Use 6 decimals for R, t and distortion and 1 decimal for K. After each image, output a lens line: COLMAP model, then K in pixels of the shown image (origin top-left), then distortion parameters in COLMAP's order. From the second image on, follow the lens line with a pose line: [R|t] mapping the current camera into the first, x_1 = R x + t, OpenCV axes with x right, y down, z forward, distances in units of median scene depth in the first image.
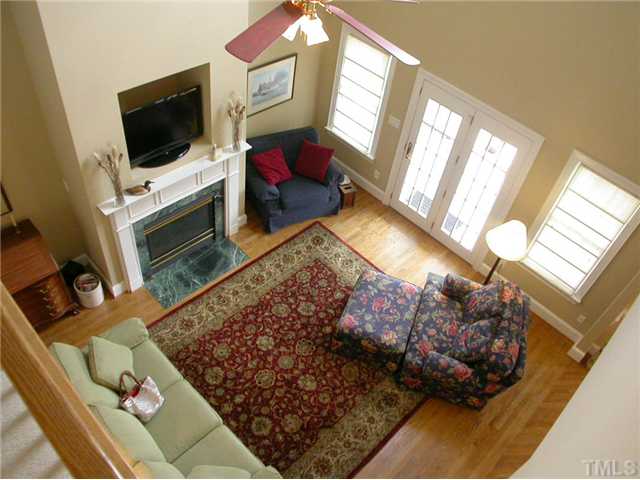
lens RADIAL K [[517.3, 0, 322.6], [0, 517.3, 241.9], [0, 0, 1]] dist [-0.098865, 0.001103]
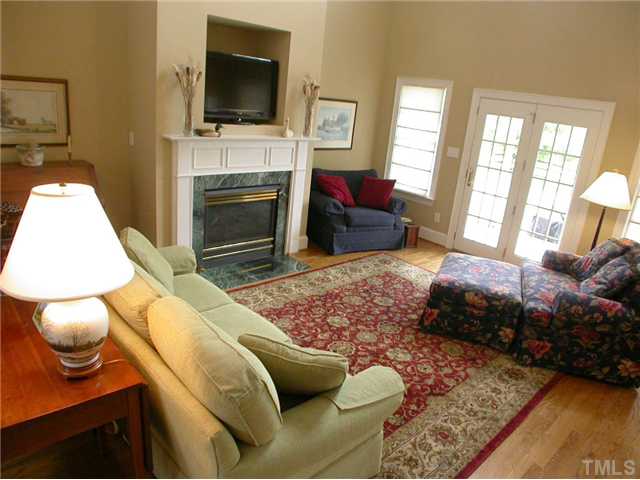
lens RADIAL K [[457.2, 0, 330.7], [0, 457.2, 240.0], [0, 0, 1]] dist [-0.108494, 0.029280]
pose [[0.999767, -0.011505, -0.018251, -0.104811], [0.001358, 0.877815, -0.478998, 0.405655], [0.021532, 0.478861, 0.877626, 0.317502]]
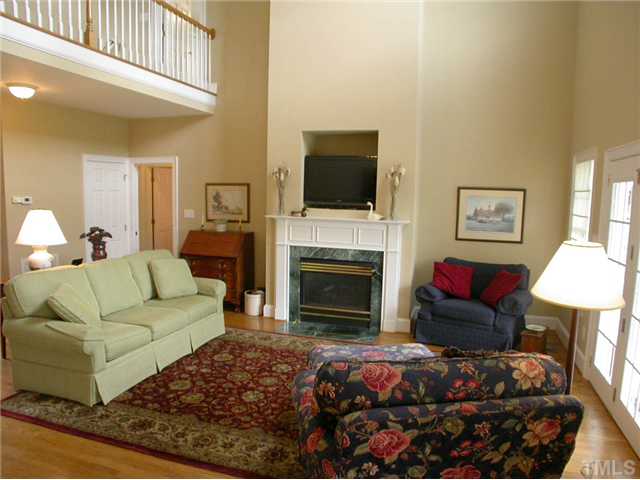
lens RADIAL K [[457.2, 0, 336.8], [0, 457.2, 244.4], [0, 0, 1]] dist [-0.108494, 0.029280]
pose [[0.476316, -0.006478, -0.879250, 0.591331], [-0.614395, 0.712892, -0.338088, 0.240301], [0.629000, 0.701244, 0.335581, 0.629278]]
